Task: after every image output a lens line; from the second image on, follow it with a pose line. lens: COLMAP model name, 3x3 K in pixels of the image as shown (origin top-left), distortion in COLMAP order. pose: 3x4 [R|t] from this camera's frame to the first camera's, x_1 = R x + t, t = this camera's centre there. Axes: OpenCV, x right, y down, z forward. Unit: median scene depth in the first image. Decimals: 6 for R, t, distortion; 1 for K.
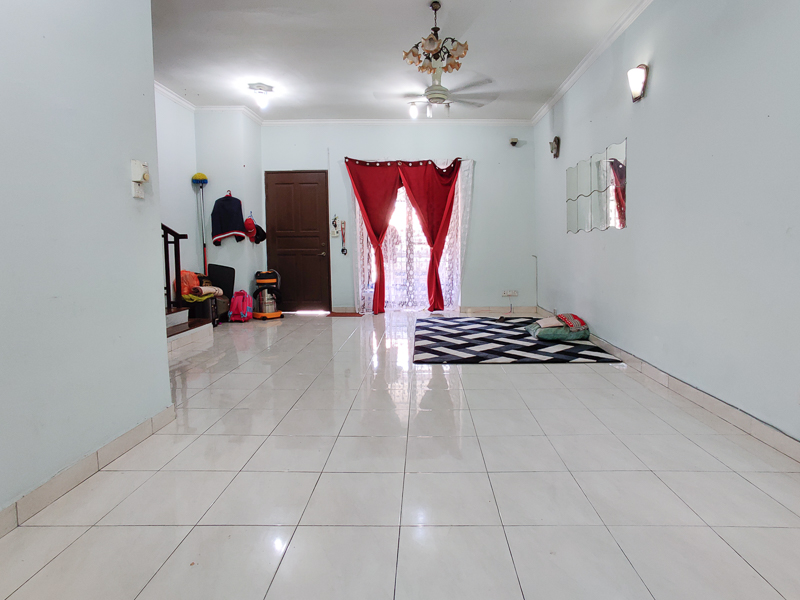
lens RADIAL K [[436.0, 0, 410.2], [0, 436.0, 300.3], [0, 0, 1]] dist [-0.053910, 0.048852]
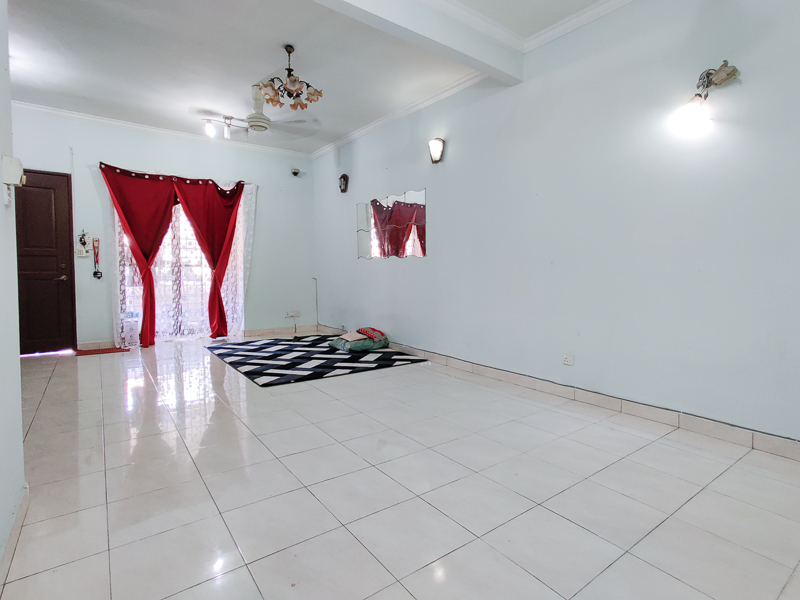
lens RADIAL K [[436.0, 0, 410.2], [0, 436.0, 300.3], [0, 0, 1]] dist [-0.053910, 0.048852]
pose [[0.795577, -0.037920, 0.604664, -0.187902], [0.068387, 0.997282, -0.027437, -0.001431], [-0.601980, 0.063179, 0.796008, -0.003608]]
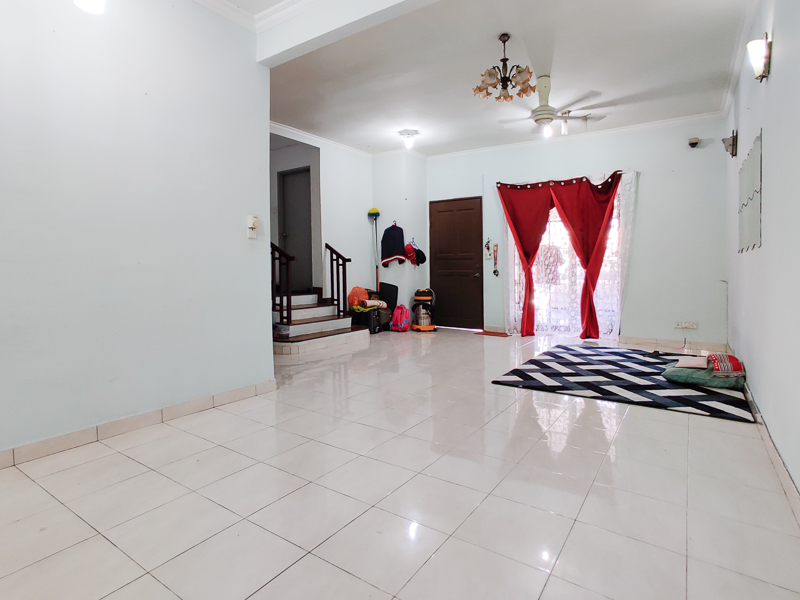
lens RADIAL K [[427.6, 0, 383.4], [0, 427.6, 319.2], [0, 0, 1]] dist [-0.015766, -0.000037]
pose [[0.830678, 0.069991, -0.552337, 0.212594], [-0.069240, 0.997352, 0.022251, -0.006623], [0.552431, 0.019760, 0.833324, 0.001516]]
